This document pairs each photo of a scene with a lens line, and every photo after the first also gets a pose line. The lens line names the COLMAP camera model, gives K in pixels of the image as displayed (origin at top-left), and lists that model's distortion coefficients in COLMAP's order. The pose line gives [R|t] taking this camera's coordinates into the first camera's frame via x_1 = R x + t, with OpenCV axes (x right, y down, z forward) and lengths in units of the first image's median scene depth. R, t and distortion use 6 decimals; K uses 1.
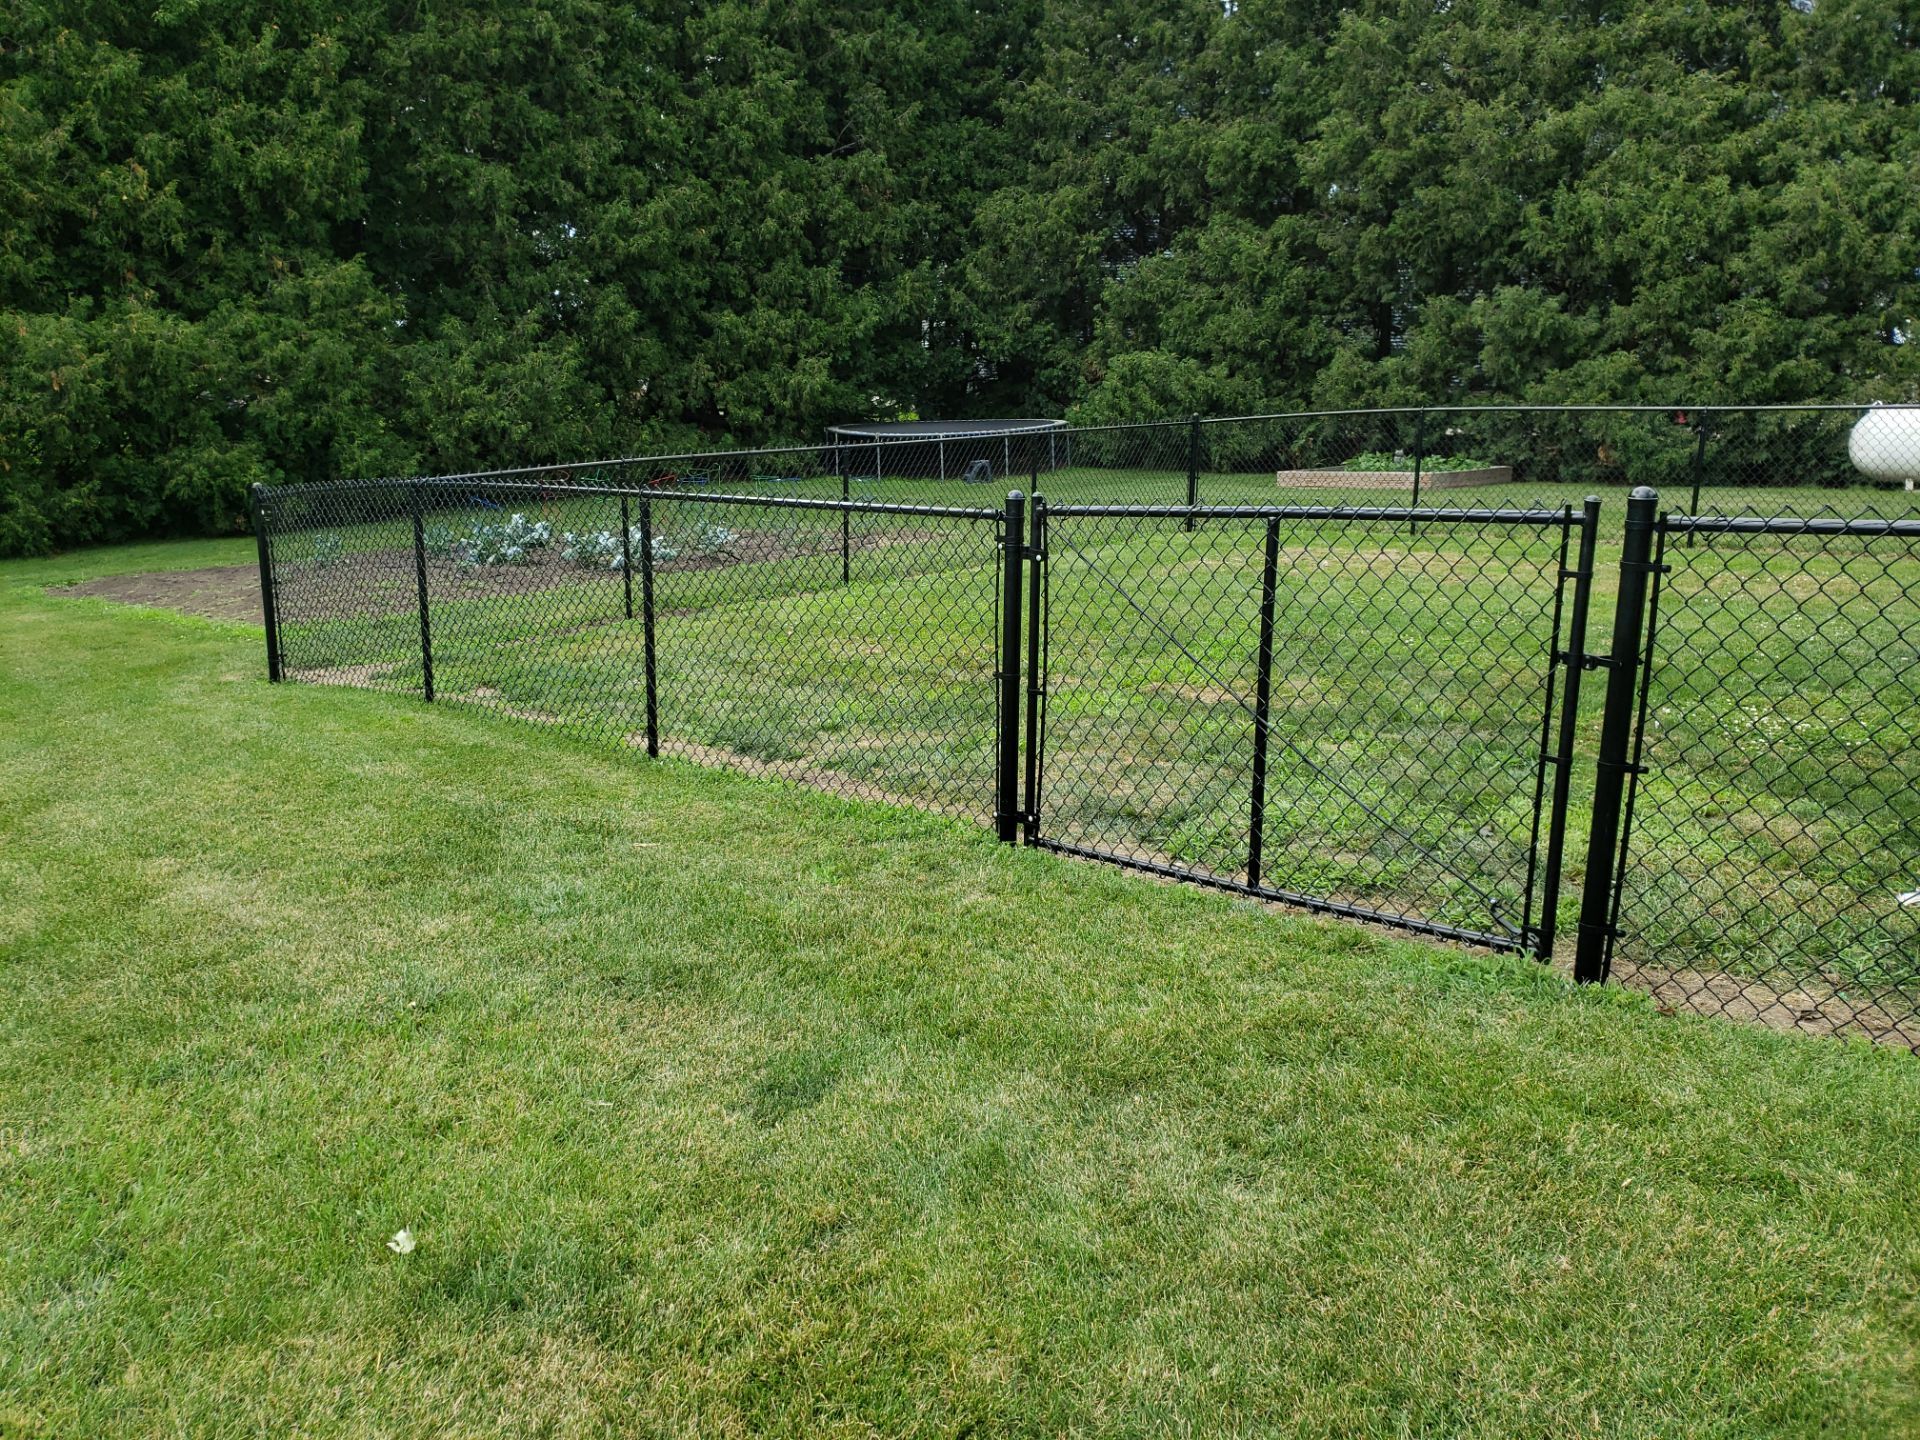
lens RADIAL K [[1493.4, 0, 876.5], [0, 1493.4, 724.7], [0, 0, 1]] dist [0.035764, -0.057686]
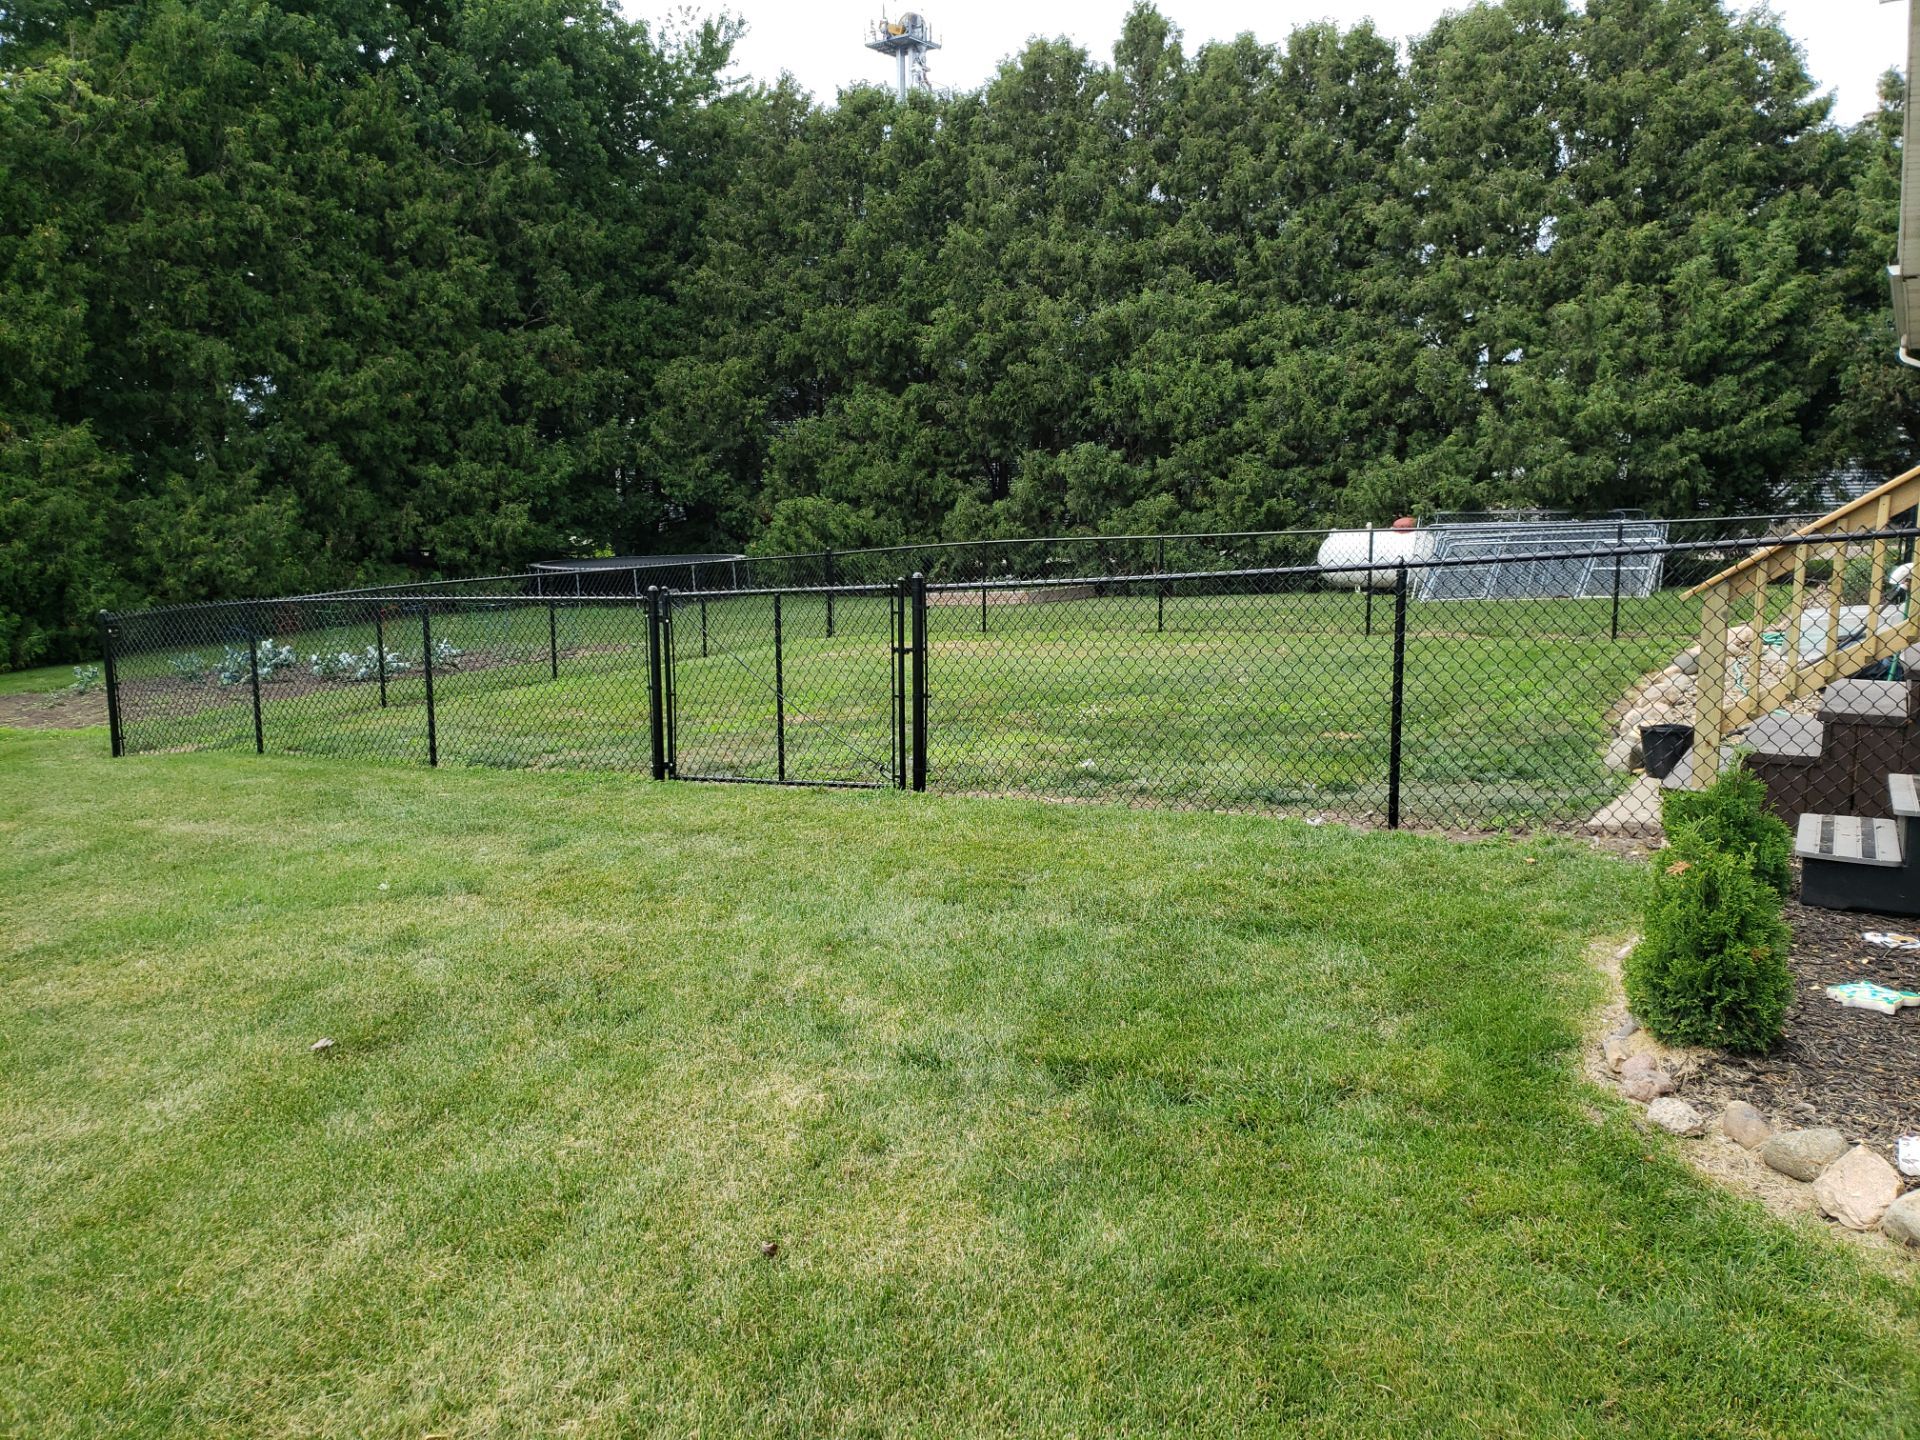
lens RADIAL K [[1493.4, 0, 876.5], [0, 1493.4, 724.7], [0, 0, 1]] dist [0.035764, -0.057686]
pose [[0.980679, -0.042380, 0.190980, 0.002671], [0.059497, 0.994620, -0.084805, 0.031920], [-0.186359, 0.094529, 0.977924, -0.141857]]
